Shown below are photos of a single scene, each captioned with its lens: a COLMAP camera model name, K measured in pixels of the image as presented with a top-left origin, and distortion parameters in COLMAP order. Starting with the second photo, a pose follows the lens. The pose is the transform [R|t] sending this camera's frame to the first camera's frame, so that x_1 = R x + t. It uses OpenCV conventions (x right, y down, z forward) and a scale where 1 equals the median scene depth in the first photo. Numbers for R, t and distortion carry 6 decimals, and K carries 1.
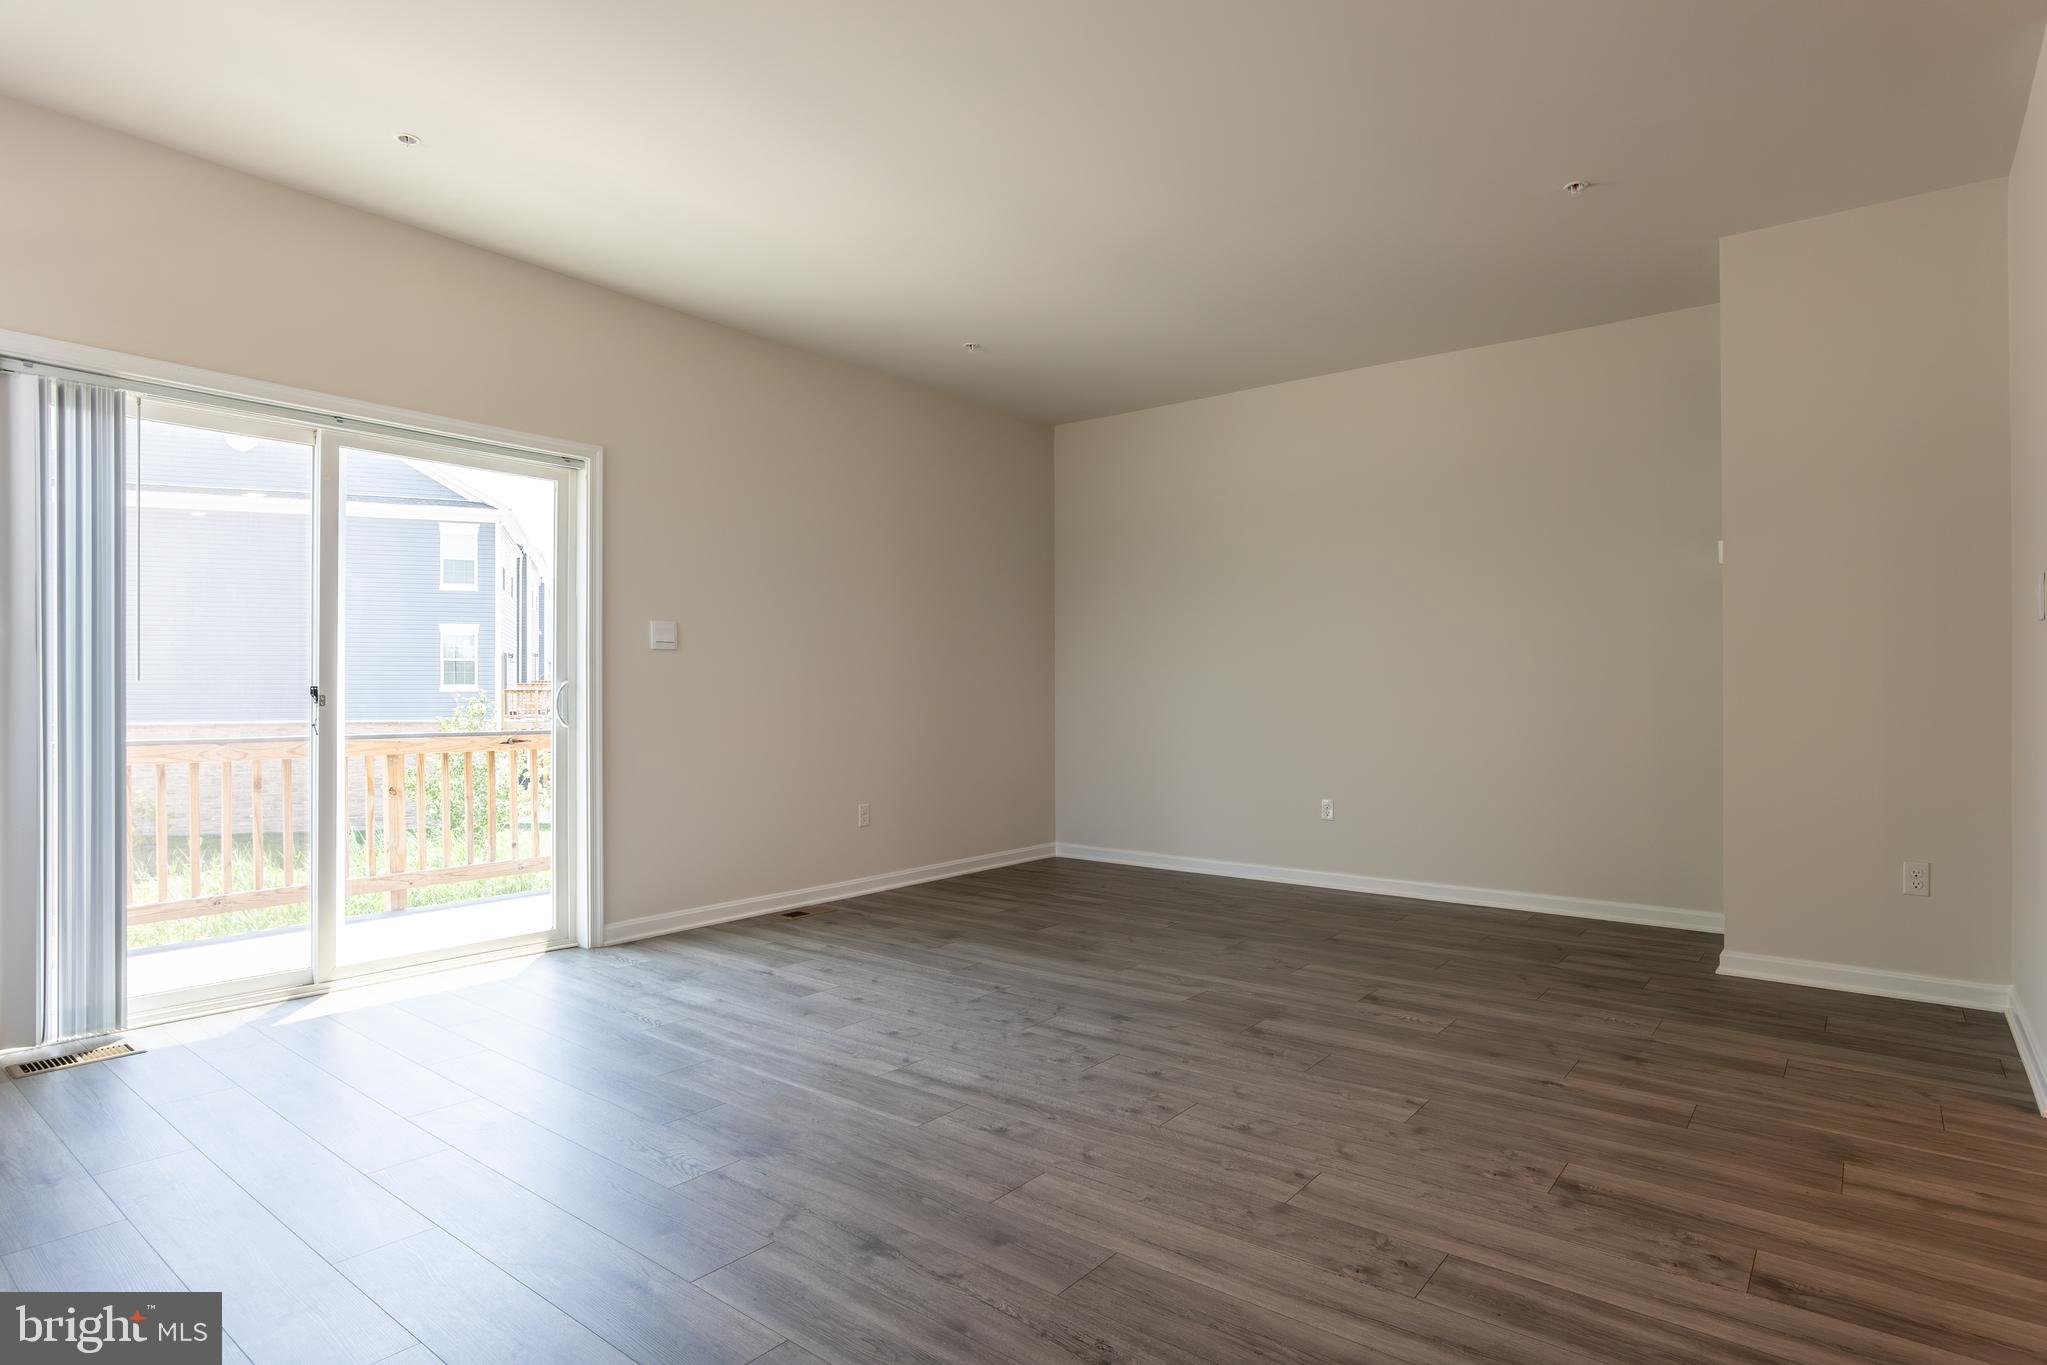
lens RADIAL K [[1095.3, 0, 1032.3], [0, 1095.3, 682.0], [0, 0, 1]] dist [-0.020198, 0.009344]
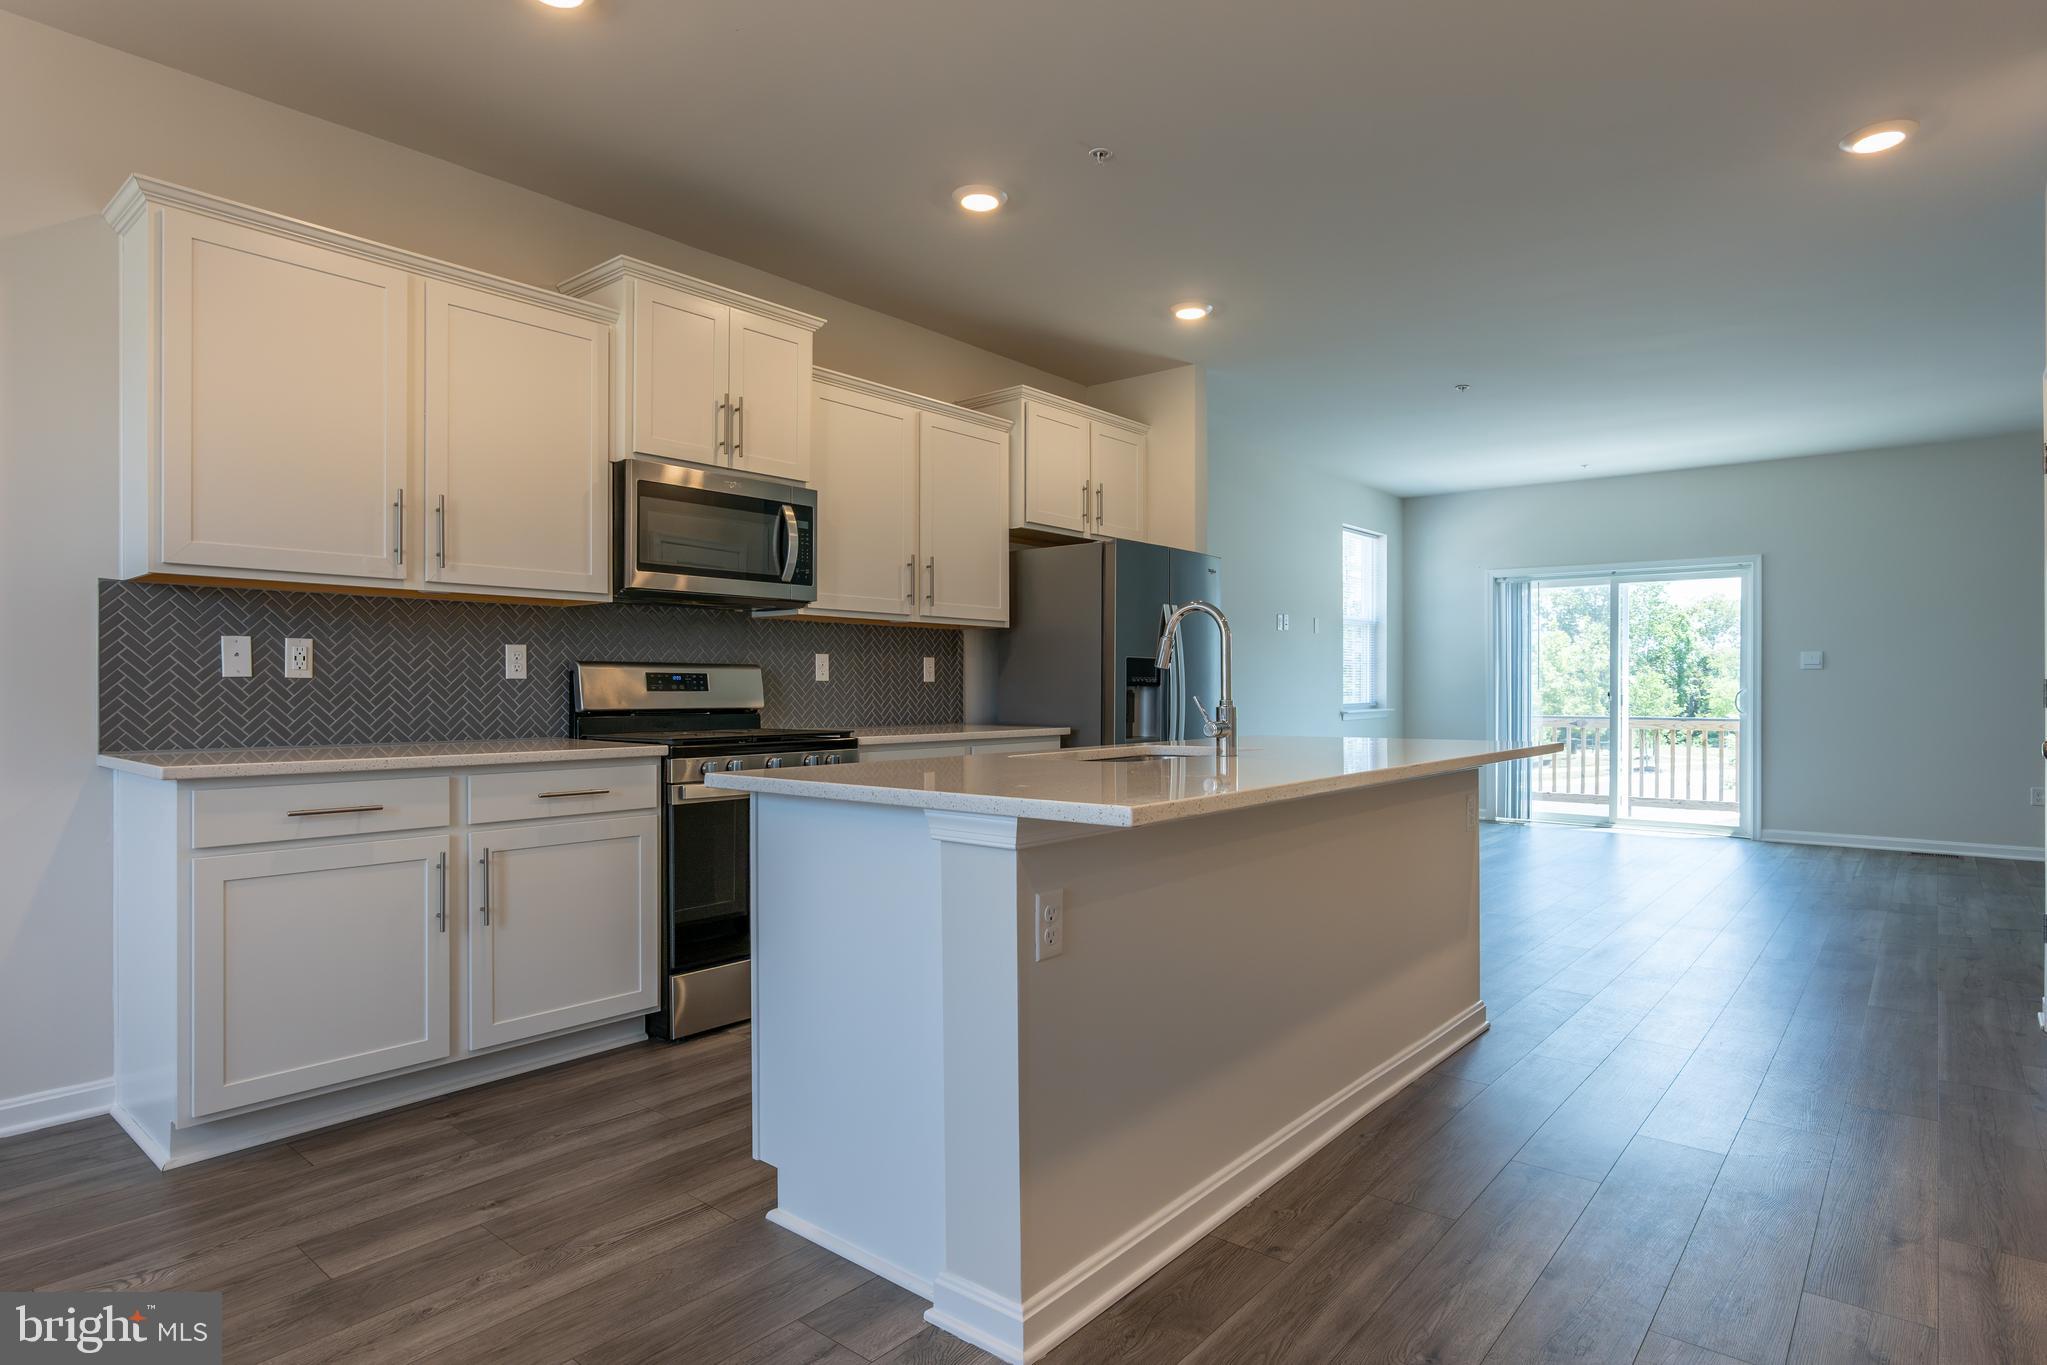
lens RADIAL K [[1095.3, 0, 1019.9], [0, 1095.3, 690.5], [0, 0, 1]] dist [-0.020198, 0.009344]
pose [[-0.048136, 0.001734, -0.998839, 1.800589], [0.006705, 0.999977, 0.001412, -0.011508], [0.998818, -0.006629, -0.048146, -0.123359]]
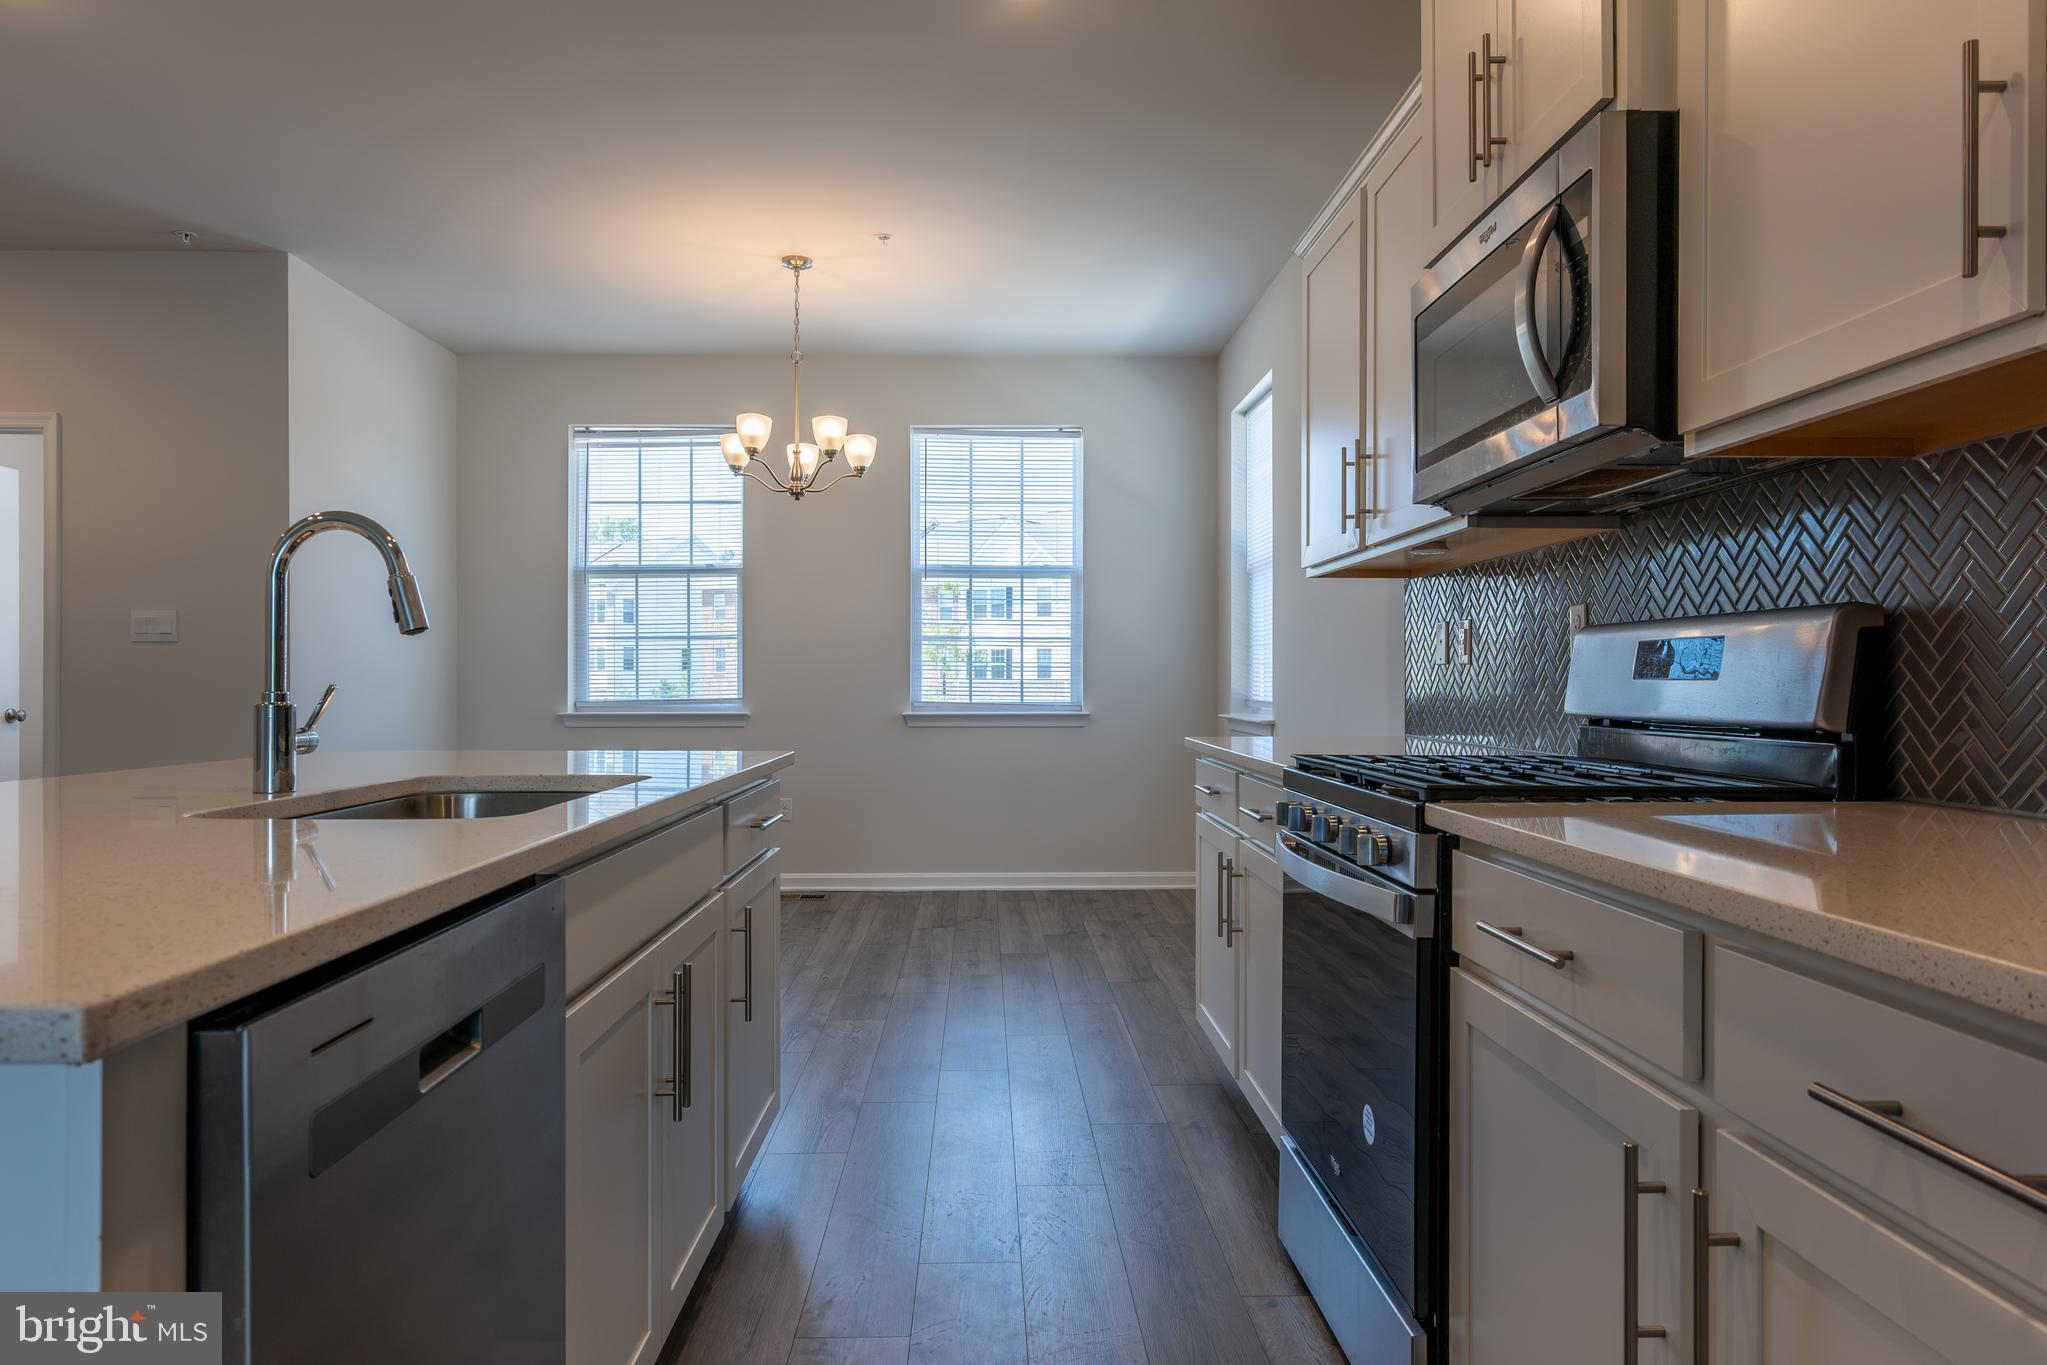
lens RADIAL K [[1291.5, 0, 1024.9], [0, 1291.5, 682.3], [0, 0, 1]] dist [-0.006906, 0.001872]
pose [[-0.635699, -0.001250, 0.771936, 0.411842], [-0.005928, 0.999977, -0.003262, -0.006058], [-0.771914, -0.006650, -0.635692, 0.074855]]
